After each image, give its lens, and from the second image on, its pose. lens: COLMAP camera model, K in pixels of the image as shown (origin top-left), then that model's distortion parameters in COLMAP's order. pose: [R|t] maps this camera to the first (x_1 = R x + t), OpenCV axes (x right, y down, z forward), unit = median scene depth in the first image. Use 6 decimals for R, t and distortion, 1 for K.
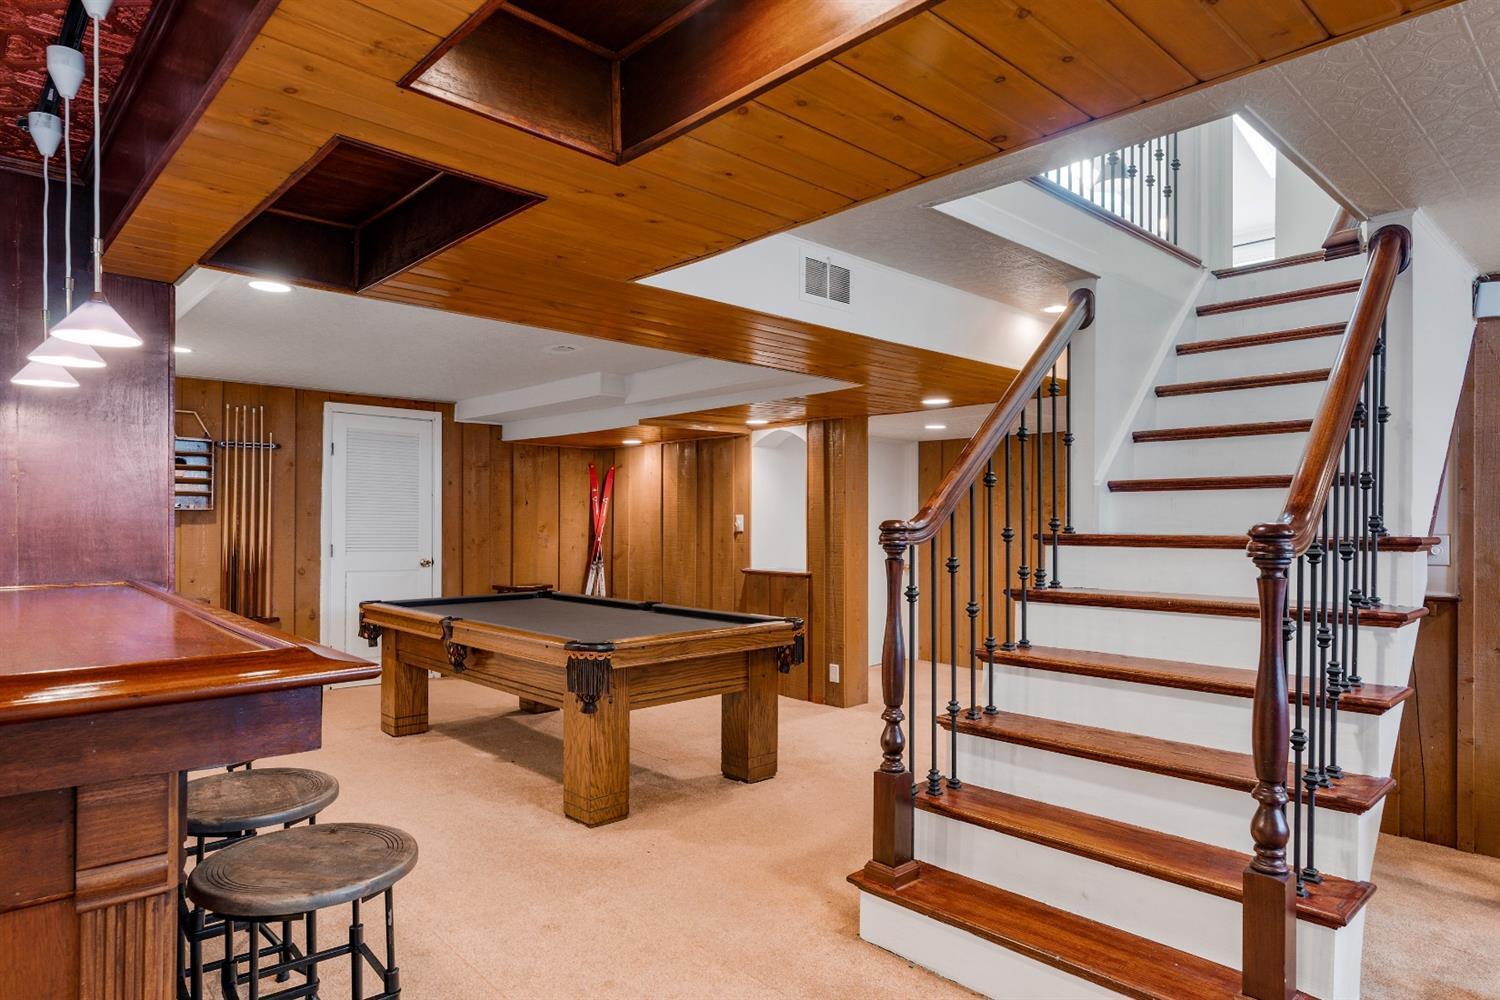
lens RADIAL K [[880.7, 0, 747.0], [0, 880.7, 510.0], [0, 0, 1]] dist [-0.001771, -0.000118]
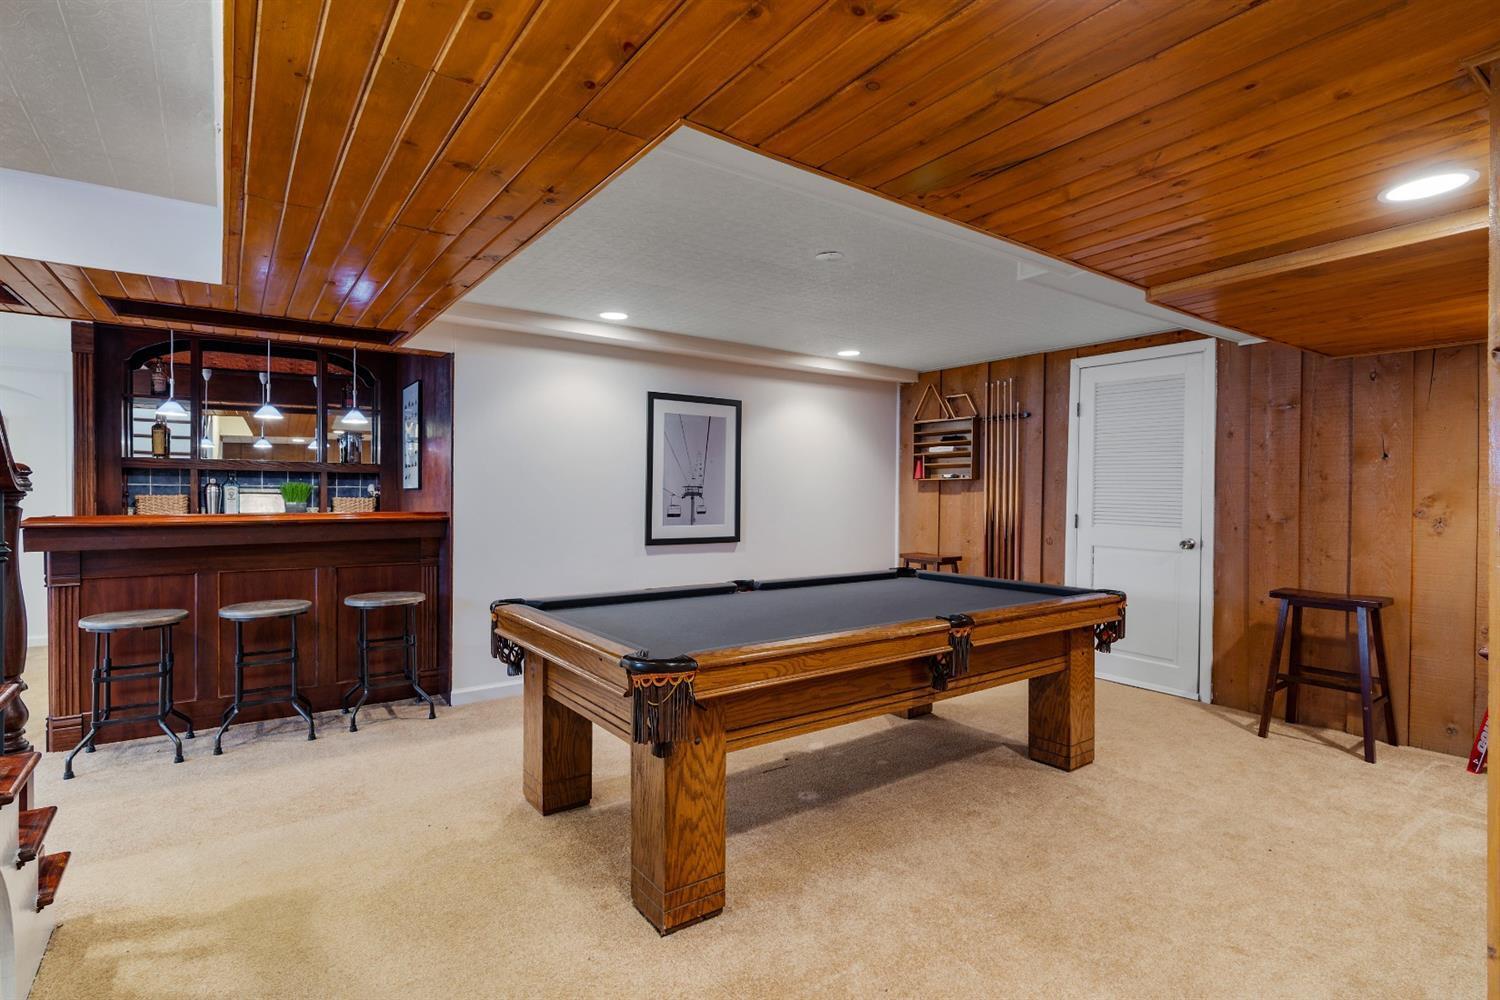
lens RADIAL K [[749.0, 0, 747.4], [0, 749.0, 499.6], [0, 0, 1]] dist [-0.002515, -0.000172]
pose [[-0.134529, 0.004792, -0.990898, 0.316847], [0.007962, 0.999961, 0.003755, 0.016660], [0.990878, -0.007384, -0.134562, 0.710610]]
